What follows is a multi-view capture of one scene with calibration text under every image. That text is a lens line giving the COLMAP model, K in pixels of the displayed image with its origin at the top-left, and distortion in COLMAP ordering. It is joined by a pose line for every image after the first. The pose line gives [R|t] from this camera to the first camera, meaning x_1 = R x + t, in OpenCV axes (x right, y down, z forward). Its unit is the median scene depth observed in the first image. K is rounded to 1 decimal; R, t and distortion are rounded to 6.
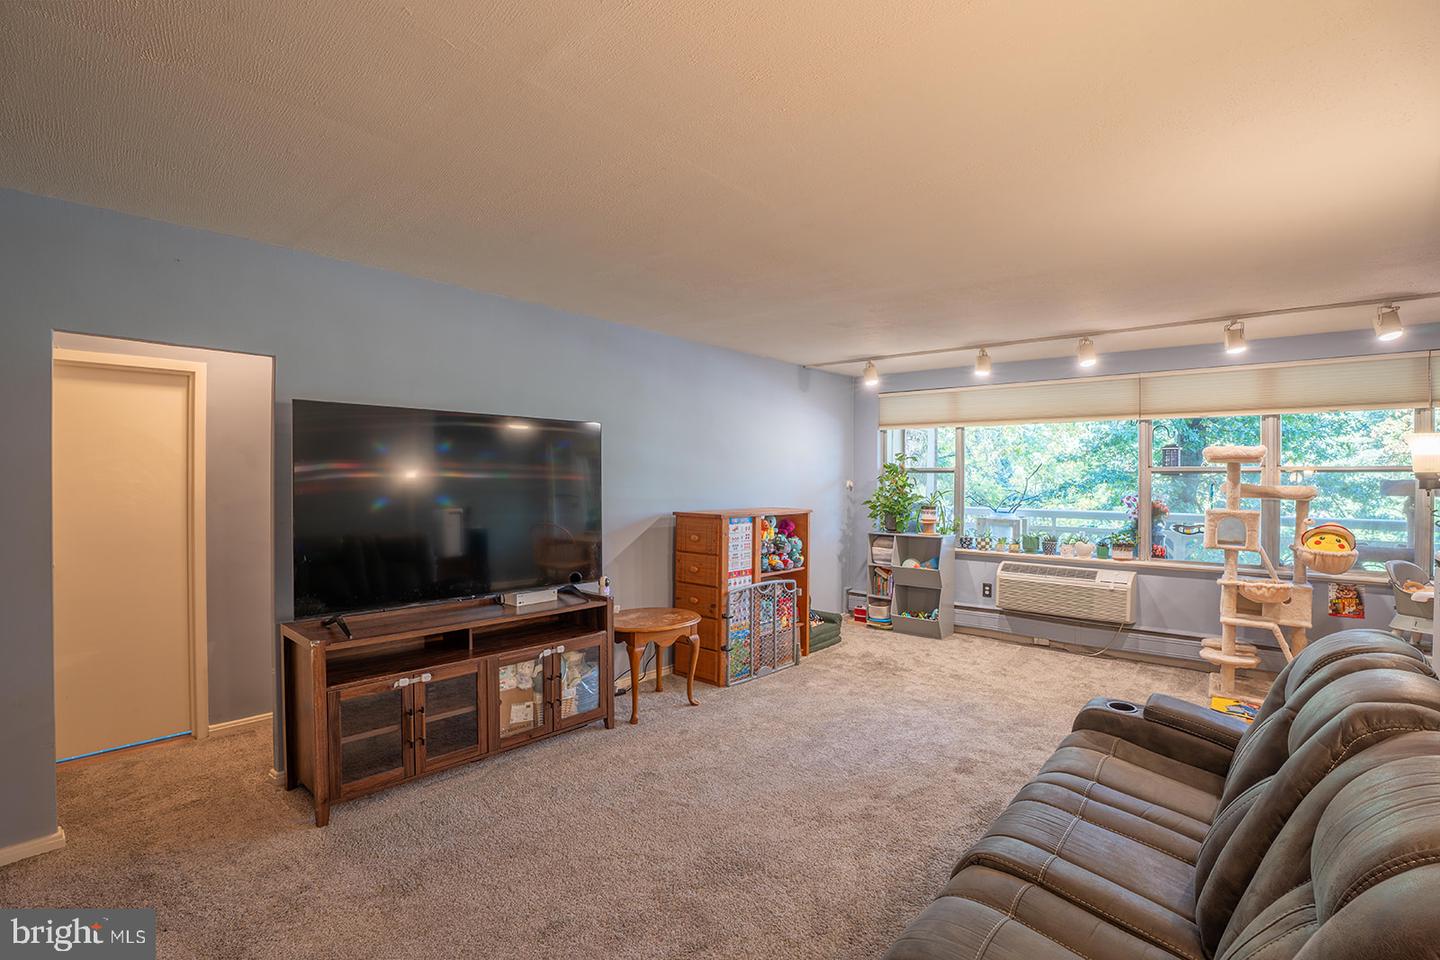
lens RADIAL K [[663.6, 0, 718.9], [0, 663.6, 480.2], [0, 0, 1]] dist [-0.045047, 0.003396]
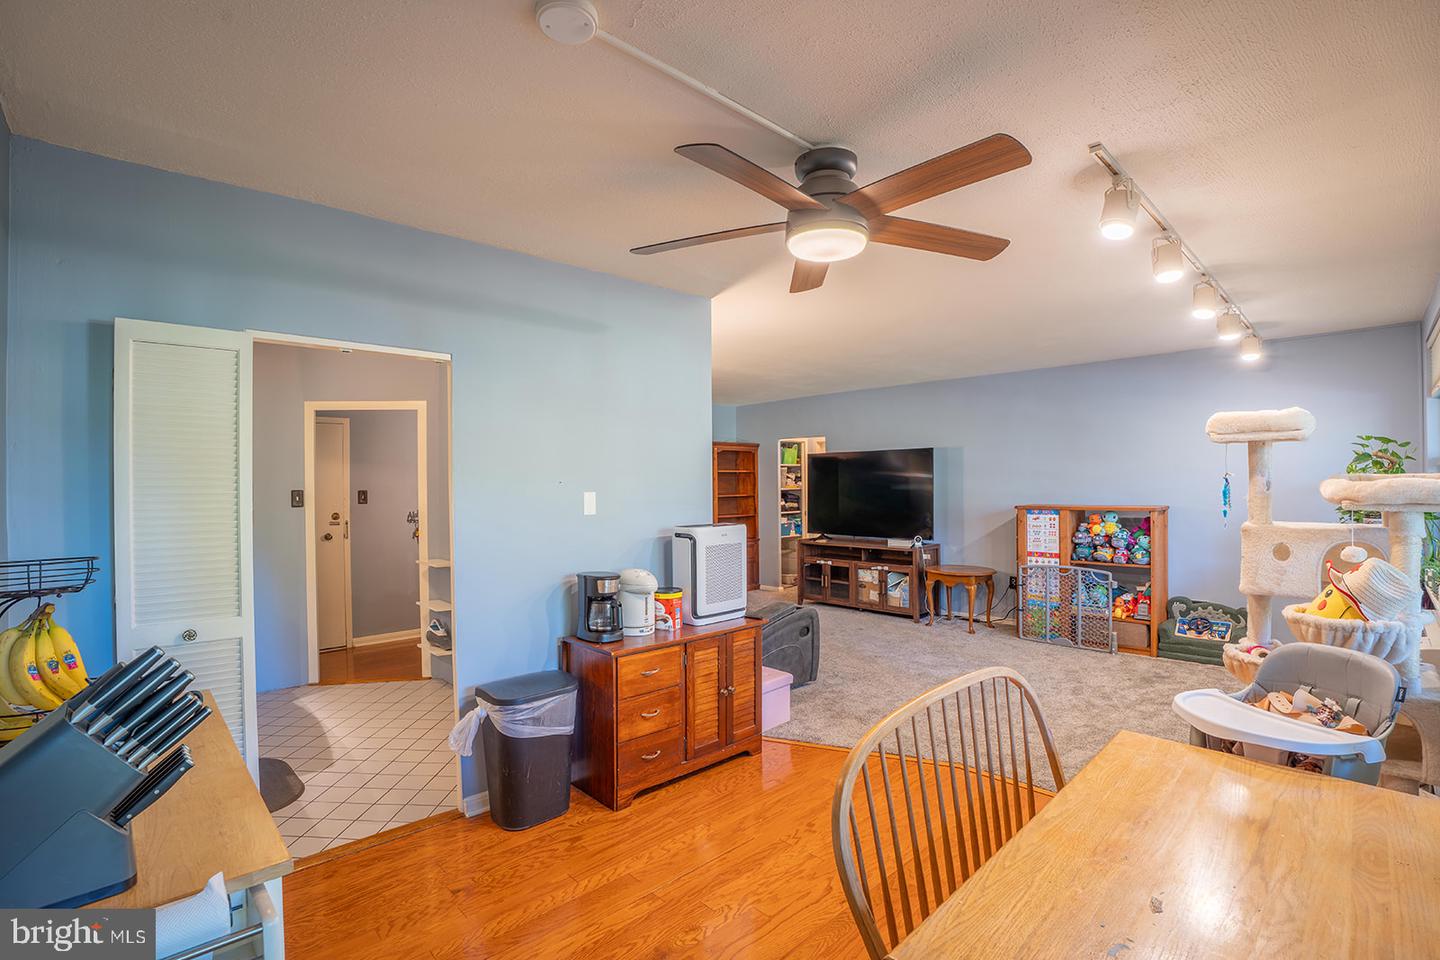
lens RADIAL K [[663.6, 0, 723.7], [0, 663.6, 479.8], [0, 0, 1]] dist [-0.045047, 0.003396]
pose [[-0.052356, -0.005624, -0.998613, 1.313822], [0.008280, 0.999947, -0.006066, 0.003067], [0.998594, -0.008586, -0.052307, 0.476537]]
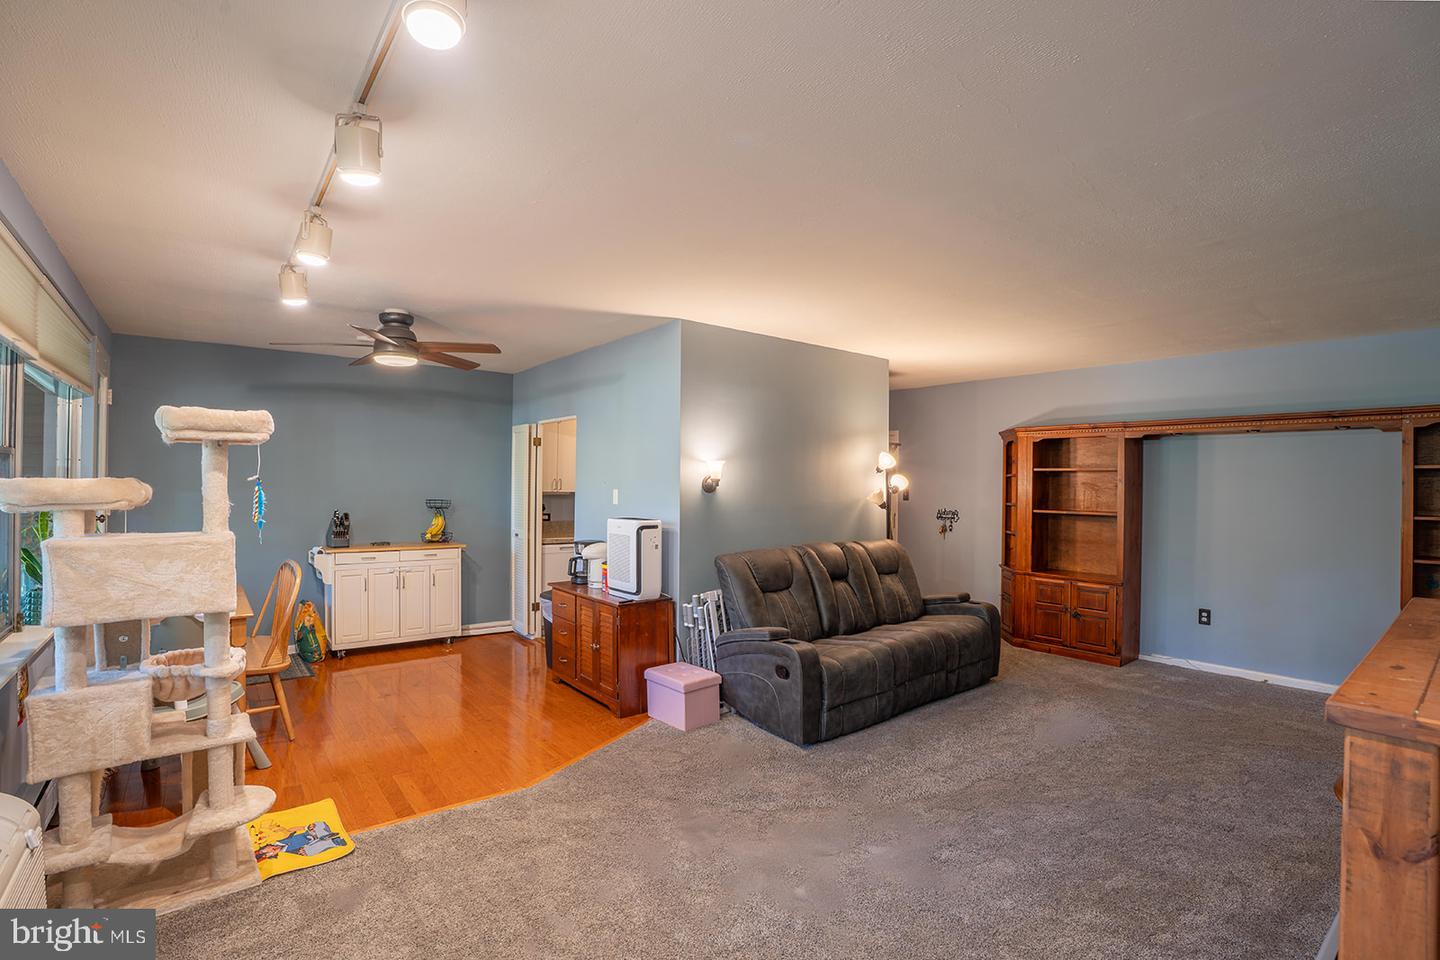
lens RADIAL K [[663.6, 0, 720.2], [0, 663.6, 481.2], [0, 0, 1]] dist [-0.045047, 0.003396]
pose [[-0.990371, -0.010777, 0.138021, 0.289046], [-0.010673, 0.999942, 0.001495, -0.004711], [-0.138029, 0.000007, -0.990428, 1.335971]]
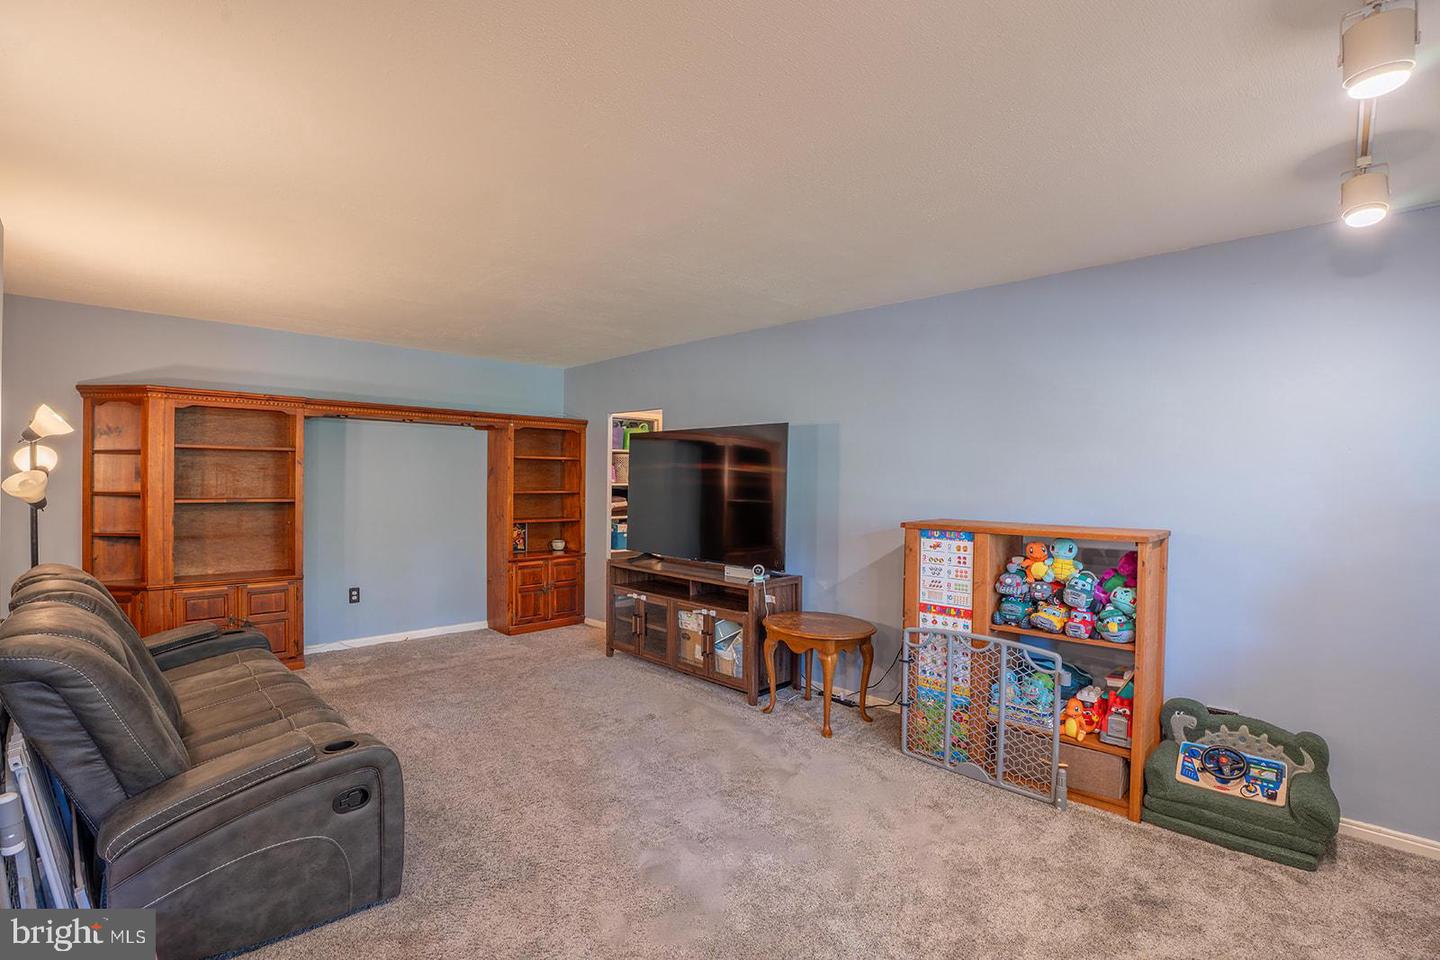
lens RADIAL K [[663.6, 0, 710.6], [0, 663.6, 482.9], [0, 0, 1]] dist [-0.045047, 0.003396]
pose [[-0.041510, 0.005734, -0.999122, 0.752440], [-0.015094, 0.999866, 0.006365, 0.004714], [0.999024, 0.015345, -0.041418, 0.792438]]
